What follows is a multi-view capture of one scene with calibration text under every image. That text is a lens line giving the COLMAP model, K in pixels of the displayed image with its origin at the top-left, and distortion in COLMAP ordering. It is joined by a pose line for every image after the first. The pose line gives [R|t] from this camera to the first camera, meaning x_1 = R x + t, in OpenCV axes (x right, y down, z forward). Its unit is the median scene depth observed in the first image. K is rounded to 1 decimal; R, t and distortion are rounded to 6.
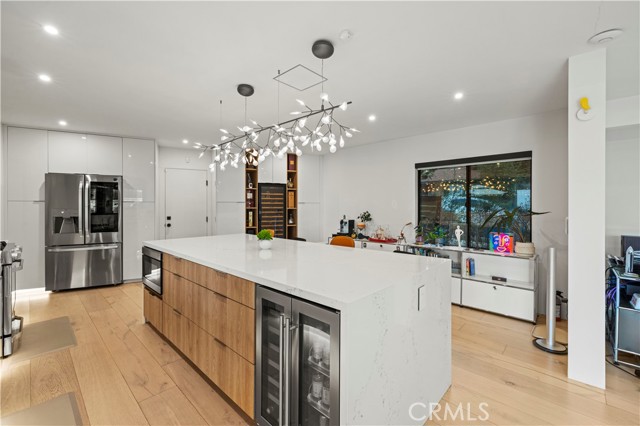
lens RADIAL K [[272.8, 0, 318.6], [0, 272.8, 211.9], [0, 0, 1]] dist [0.001150, 0.001468]
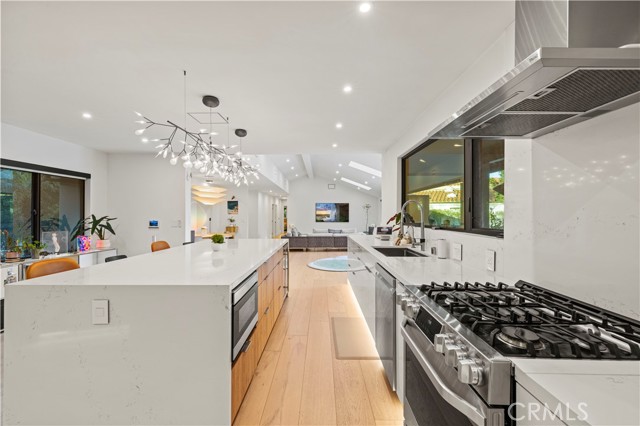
lens RADIAL K [[272.8, 0, 320.4], [0, 272.8, 213.7], [0, 0, 1]] dist [0.001150, 0.001468]
pose [[-0.685007, 0.000758, 0.728536, -0.637301], [0.012974, 0.999854, 0.011158, -0.015534], [-0.728421, 0.017095, -0.684916, 0.687323]]
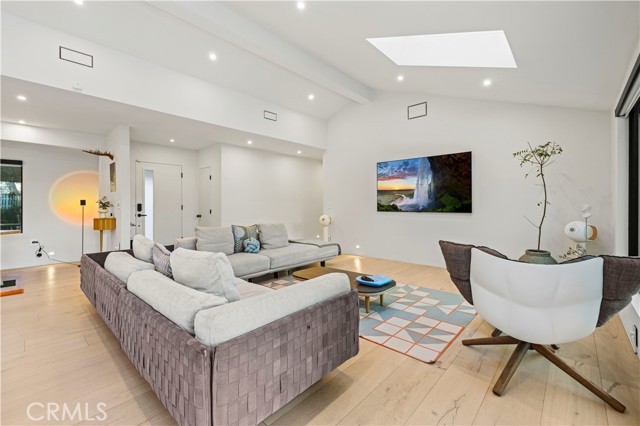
lens RADIAL K [[272.8, 0, 324.7], [0, 272.8, 203.3], [0, 0, 1]] dist [0.001150, 0.001468]
pose [[-0.015678, 0.006373, 0.999857, 0.261288], [0.028841, 0.999566, -0.005919, 0.065313], [-0.999461, 0.028744, -0.015855, -0.834936]]
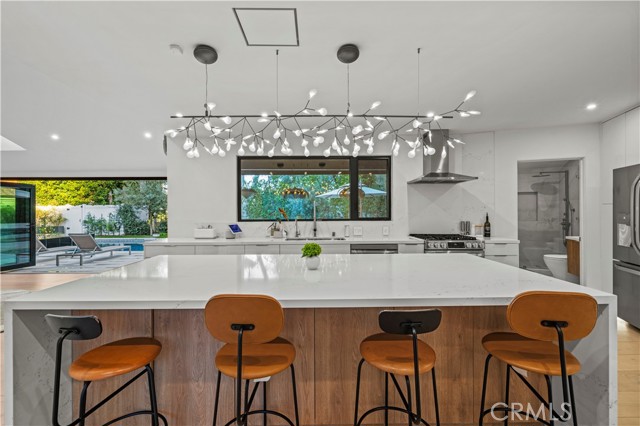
lens RADIAL K [[272.8, 0, 312.8], [0, 272.8, 206.2], [0, 0, 1]] dist [0.001150, 0.001468]
pose [[-0.718941, -0.009489, -0.695006, 0.155812], [-0.008003, 0.999954, -0.005374, -0.015084], [0.695025, 0.001699, -0.718983, 0.712532]]
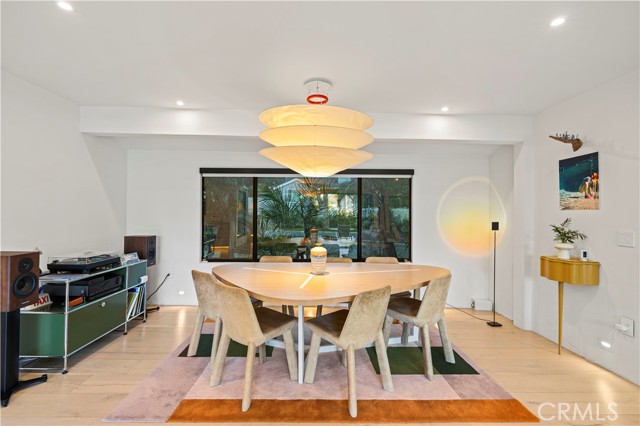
lens RADIAL K [[291.2, 0, 321.7], [0, 291.2, 211.9], [0, 0, 1]] dist [-0.010075, 0.000799]
pose [[0.710712, 0.006971, 0.703449, 0.491873], [0.008811, 0.999784, -0.018809, 0.011265], [-0.703428, 0.019565, 0.710497, -0.207781]]
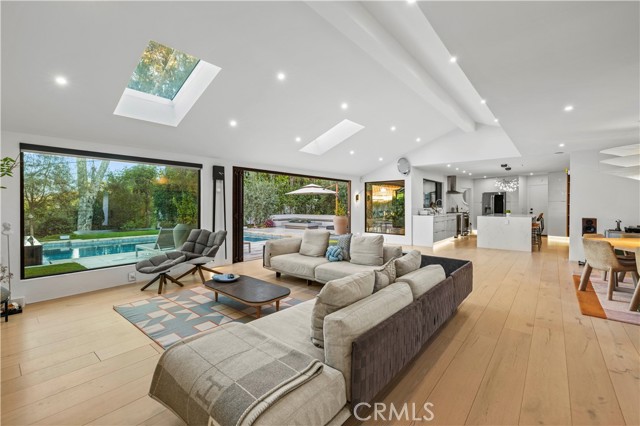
lens RADIAL K [[272.8, 0, 317.2], [0, 272.8, 207.4], [0, 0, 1]] dist [0.001150, 0.001468]
pose [[0.045658, 0.006042, -0.998939, 1.463069], [-0.017870, 0.999827, 0.005231, 0.027155], [0.998797, 0.017612, 0.045758, -0.736032]]
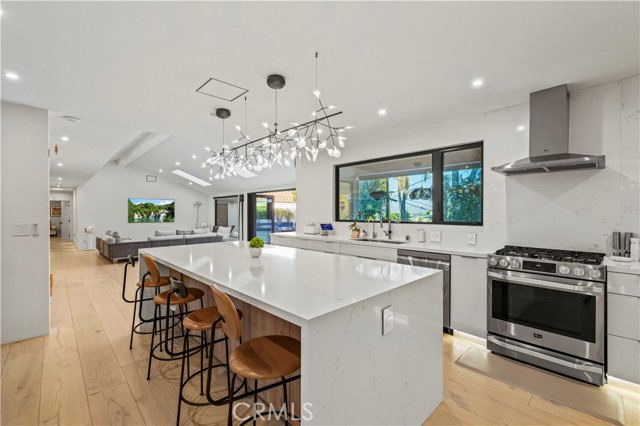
lens RADIAL K [[272.8, 0, 318.6], [0, 272.8, 214.5], [0, 0, 1]] dist [0.001150, 0.001468]
pose [[-0.999167, 0.000250, 0.040800, -0.215801], [0.001323, 0.999654, 0.026258, -0.020916], [-0.040780, 0.026290, -0.998822, 0.920154]]
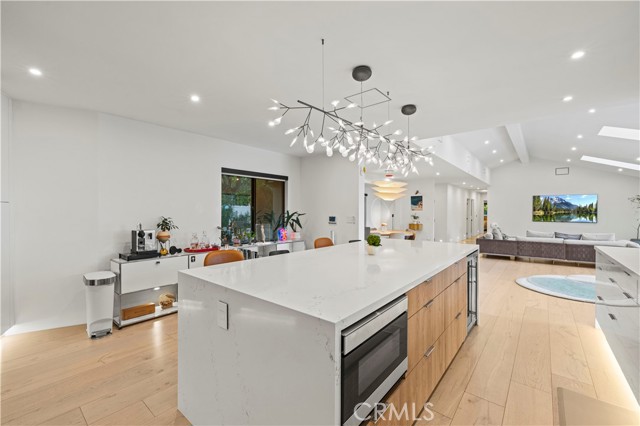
lens RADIAL K [[272.8, 0, 314.9], [0, 272.8, 211.8], [0, 0, 1]] dist [0.001150, 0.001468]
pose [[-0.058919, -0.007187, 0.998237, -0.542196], [0.015674, 0.999844, 0.008124, -0.014316], [-0.998140, 0.016125, -0.058798, 0.584361]]
